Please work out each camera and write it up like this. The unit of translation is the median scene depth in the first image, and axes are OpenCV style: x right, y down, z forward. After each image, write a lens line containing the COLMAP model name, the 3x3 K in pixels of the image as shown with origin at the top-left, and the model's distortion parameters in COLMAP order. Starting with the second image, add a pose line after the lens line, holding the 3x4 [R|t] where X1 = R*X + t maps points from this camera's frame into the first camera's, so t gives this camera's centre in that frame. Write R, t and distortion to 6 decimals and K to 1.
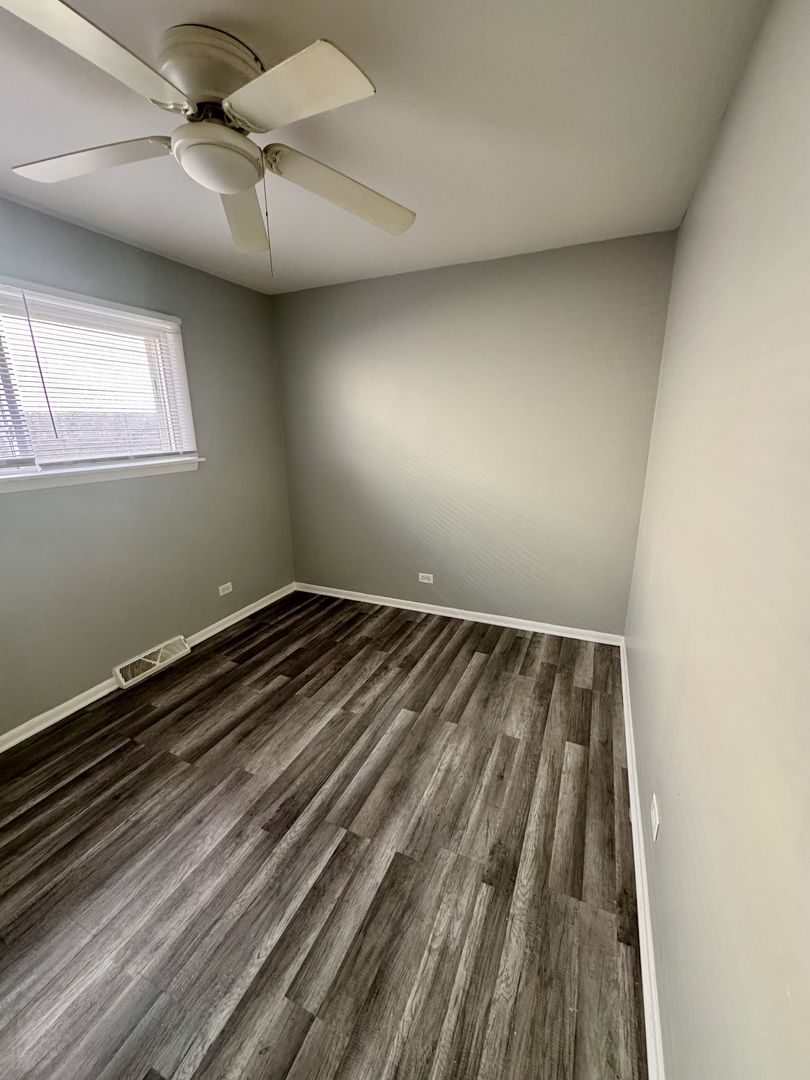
lens RADIAL K [[429.6, 0, 405.0], [0, 429.6, 540.0], [0, 0, 1]] dist [-0.000238, -0.000131]
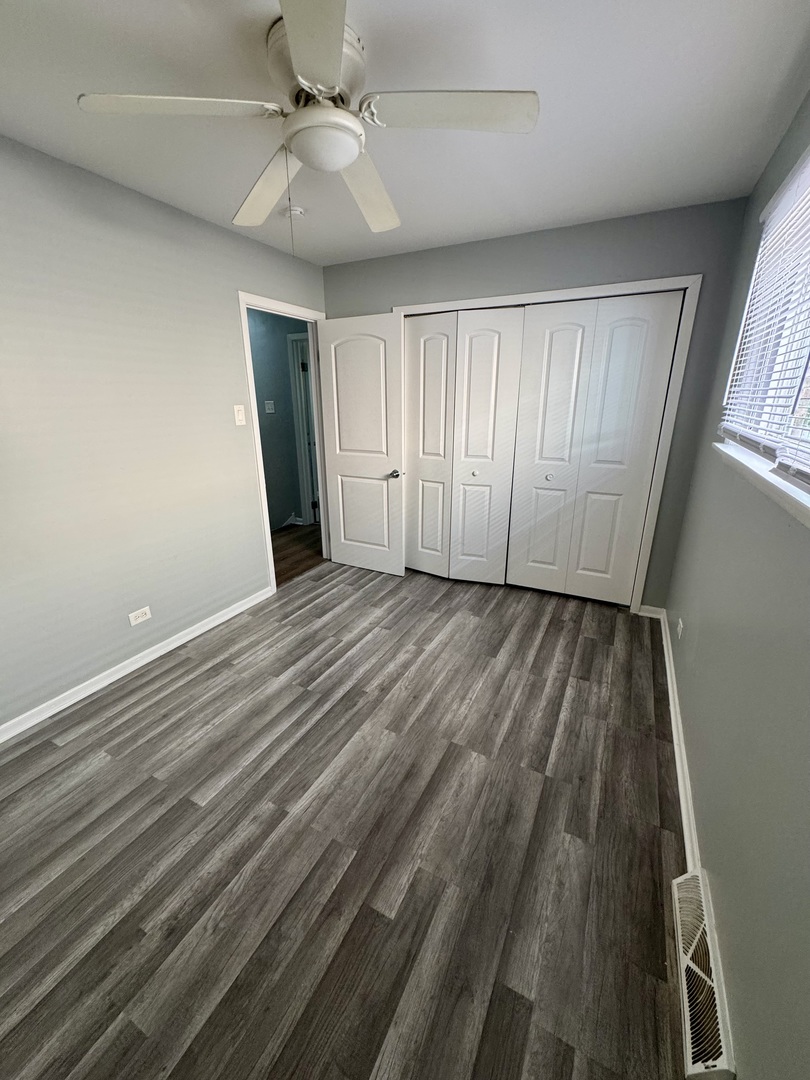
lens RADIAL K [[429.6, 0, 405.0], [0, 429.6, 540.0], [0, 0, 1]] dist [-0.000238, -0.000131]
pose [[-0.998419, 0.002131, 0.056170, -0.429107], [0.033269, 0.827854, 0.559956, -0.402552], [-0.045307, 0.560939, -0.826616, 1.500287]]
